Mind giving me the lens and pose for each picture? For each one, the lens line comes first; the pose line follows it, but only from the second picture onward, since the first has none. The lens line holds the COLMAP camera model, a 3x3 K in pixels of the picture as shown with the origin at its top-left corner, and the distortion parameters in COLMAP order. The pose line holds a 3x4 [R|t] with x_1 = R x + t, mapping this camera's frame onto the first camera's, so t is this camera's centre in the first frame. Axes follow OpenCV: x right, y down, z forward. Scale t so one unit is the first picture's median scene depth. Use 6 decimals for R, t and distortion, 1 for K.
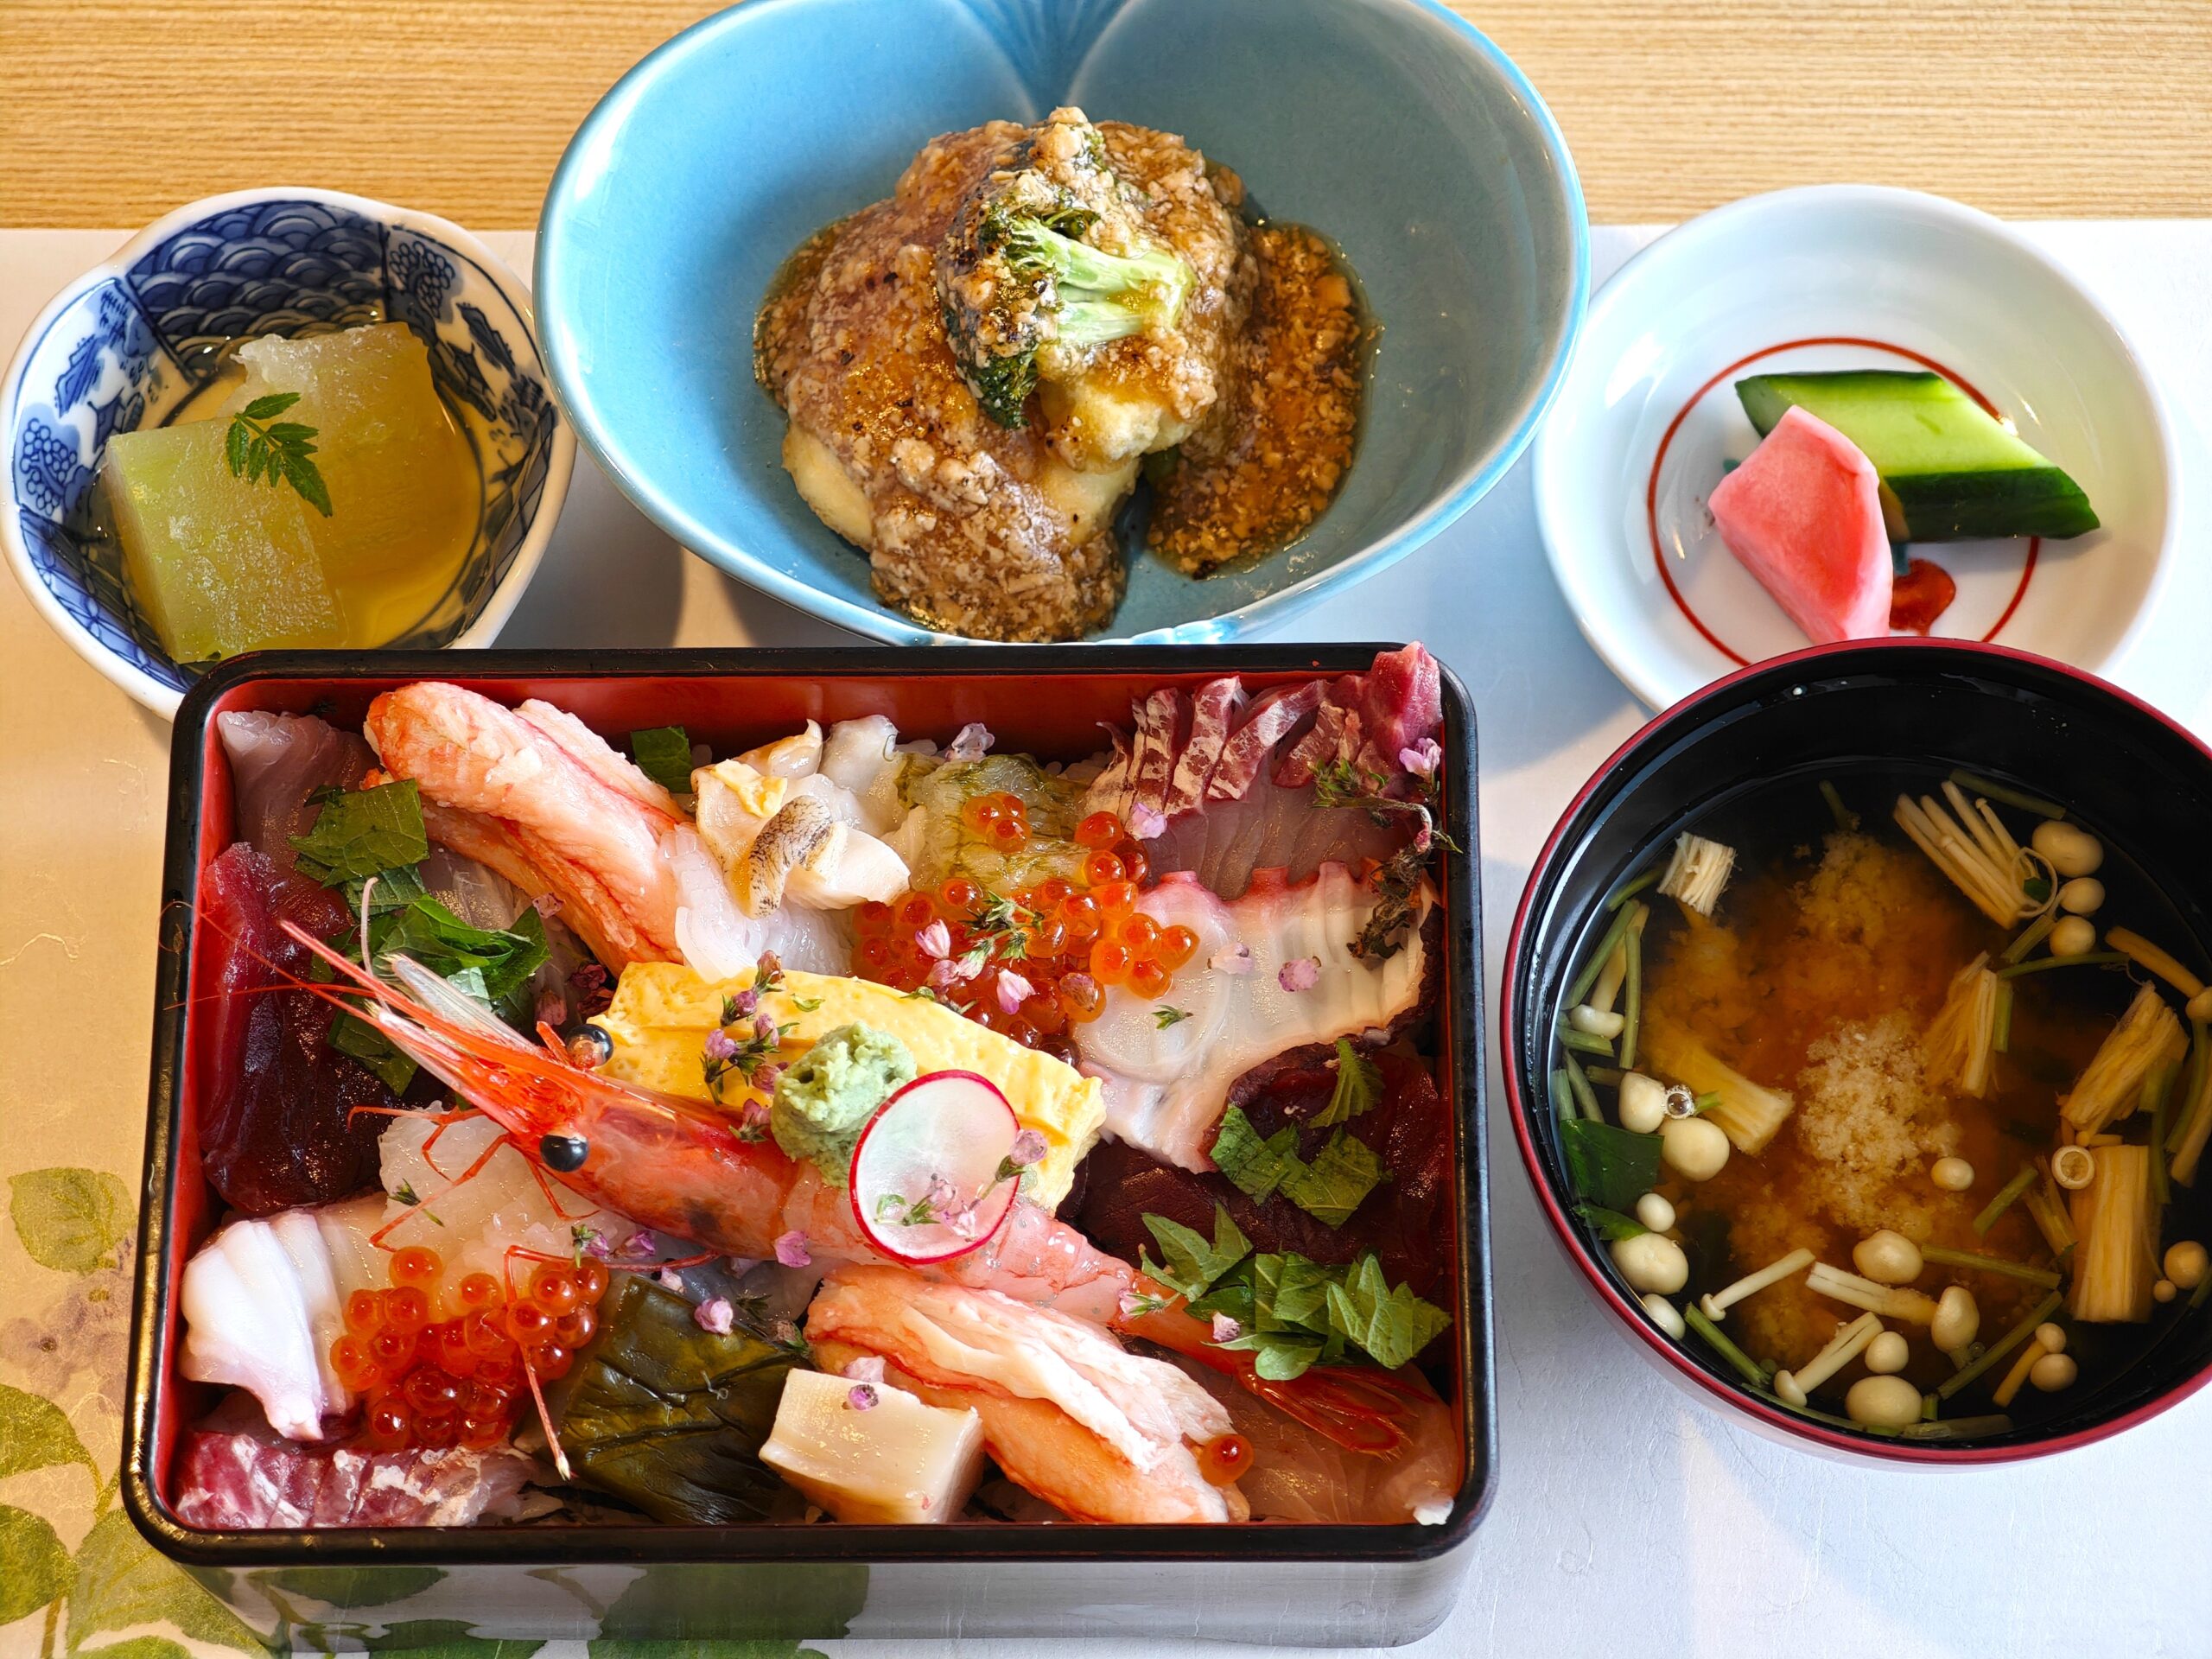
lens RADIAL K [[4816.1, 0, 1106.0], [0, 4816.1, 829.5], [0, 0, 1]] dist [0.205691, -0.858307]
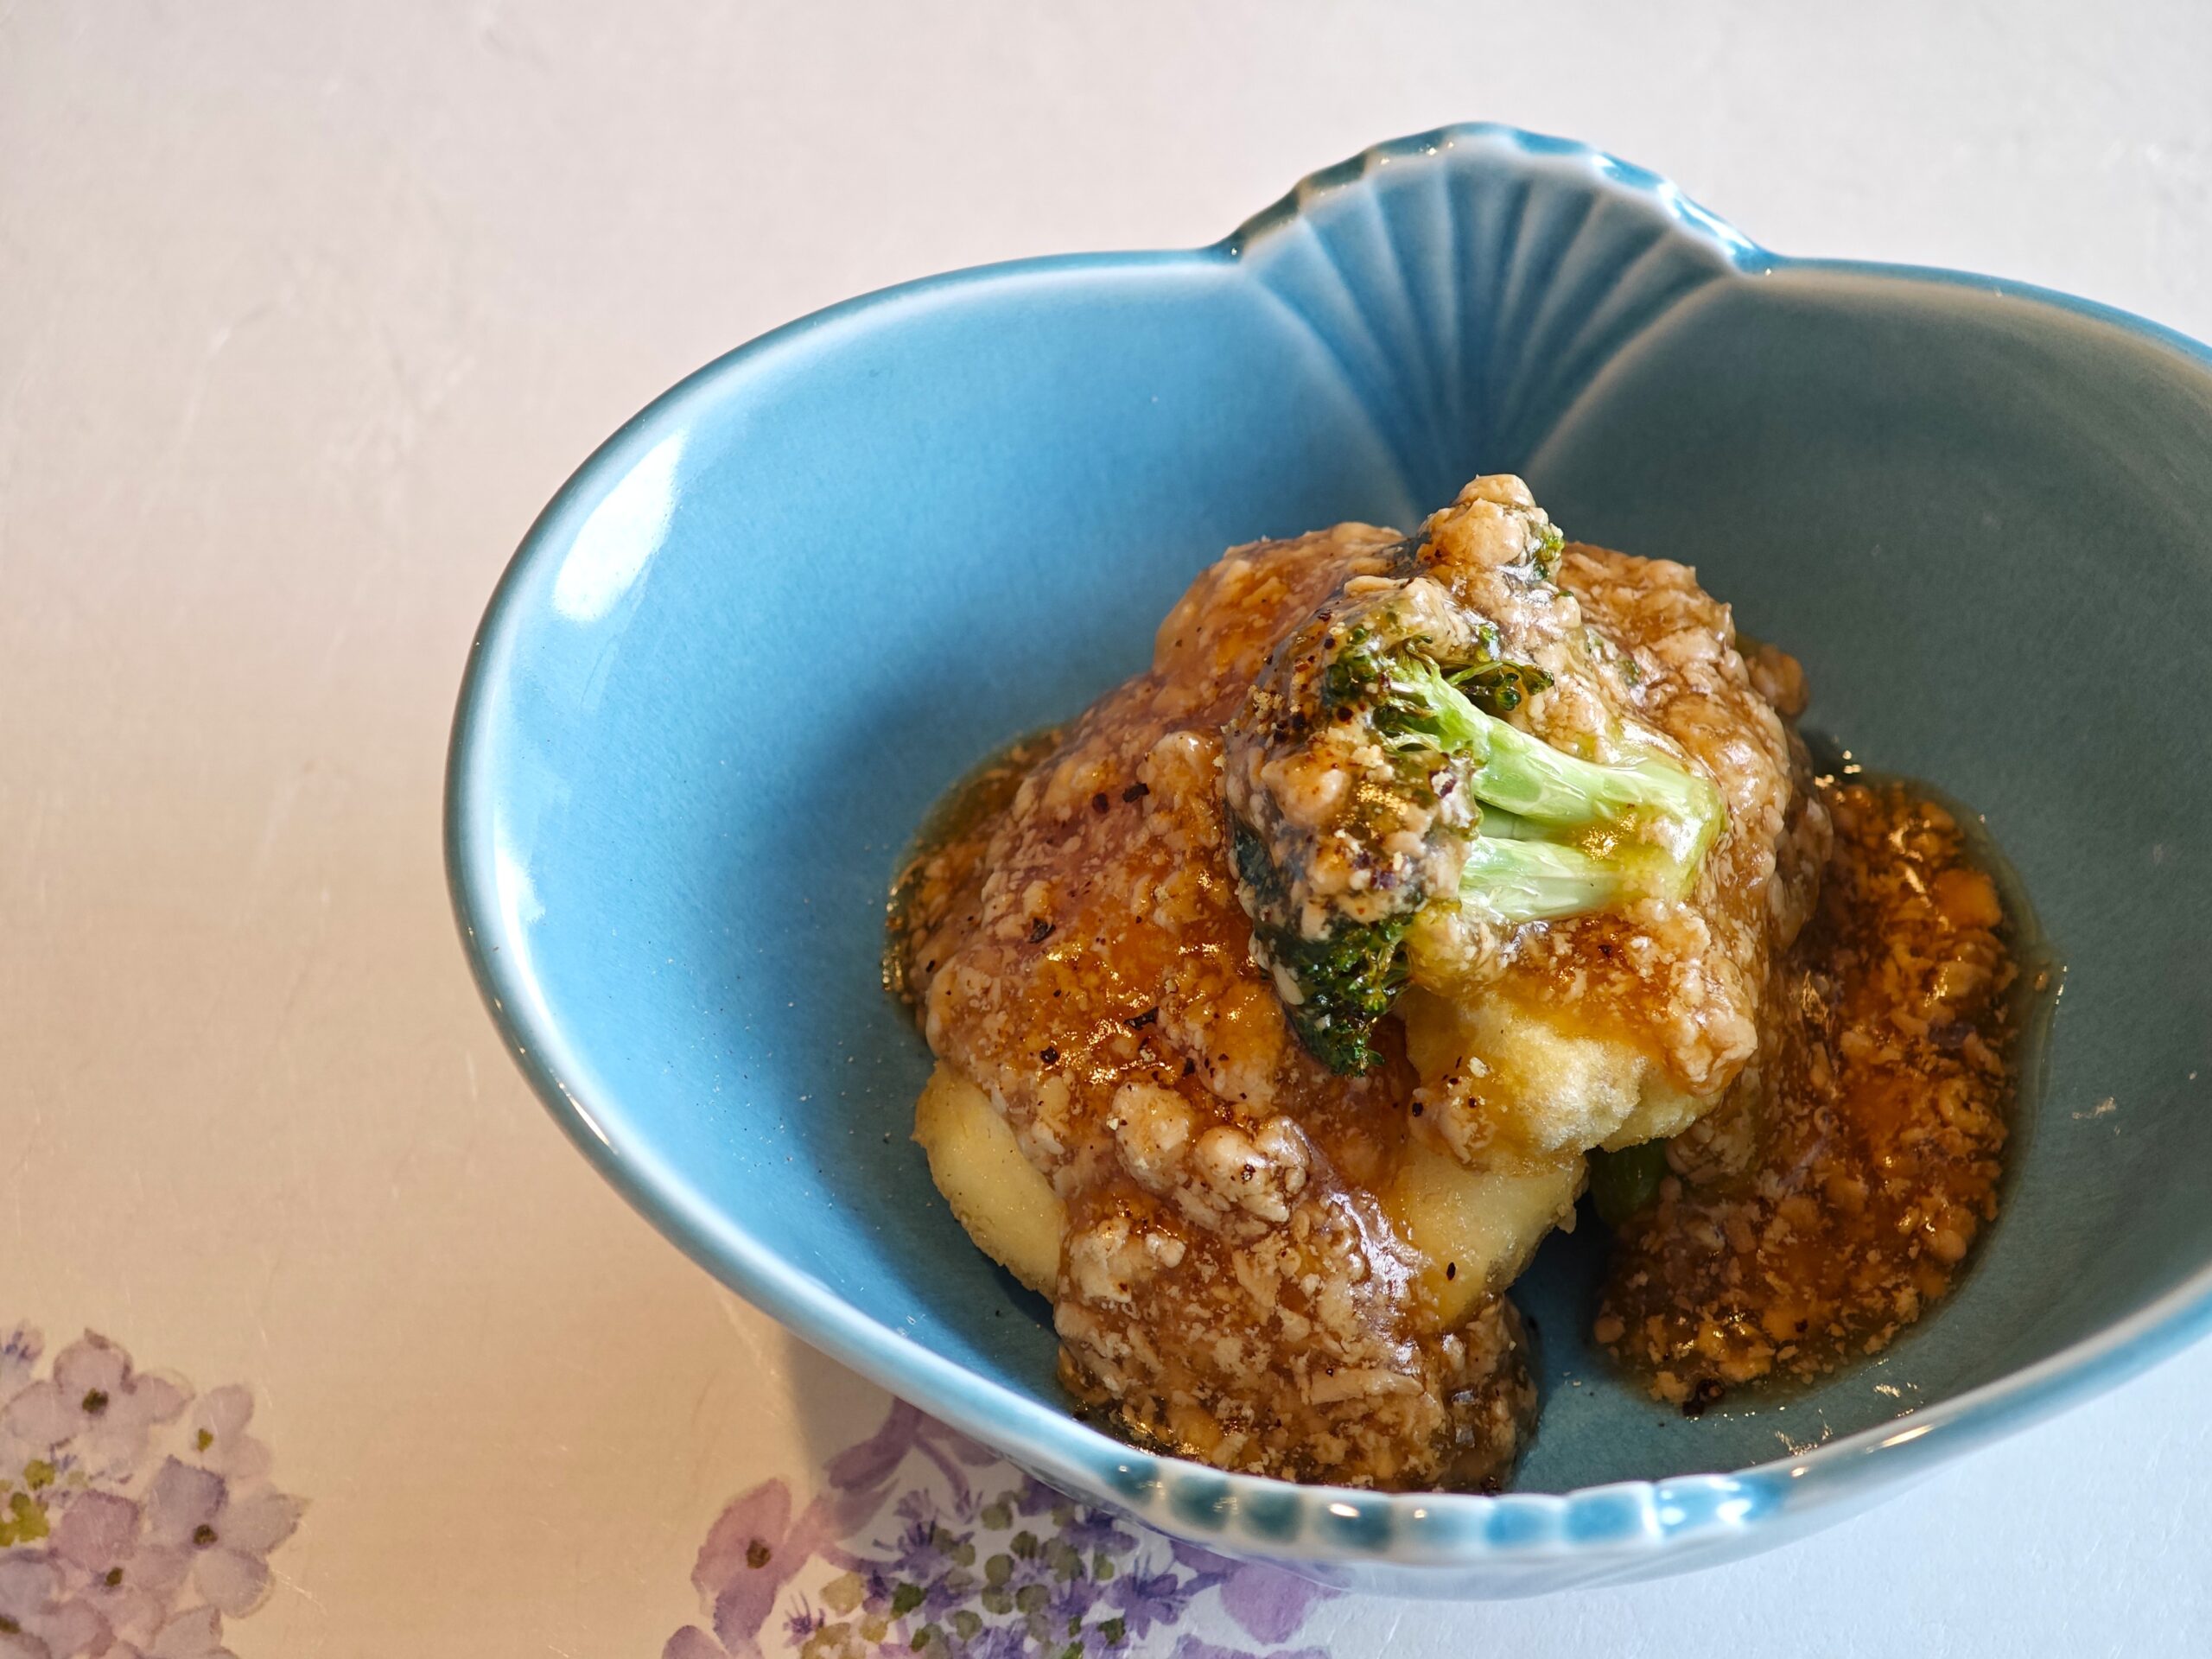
lens RADIAL K [[4864.5, 0, 1106.0], [0, 4864.5, 829.5], [0, 0, 1]] dist [0.323480, -0.087138]
pose [[0.994795, 0.076033, -0.067841, -0.011974], [-0.087018, 0.980301, -0.177309, -0.015404], [0.053023, 0.182289, 0.981814, 0.492169]]
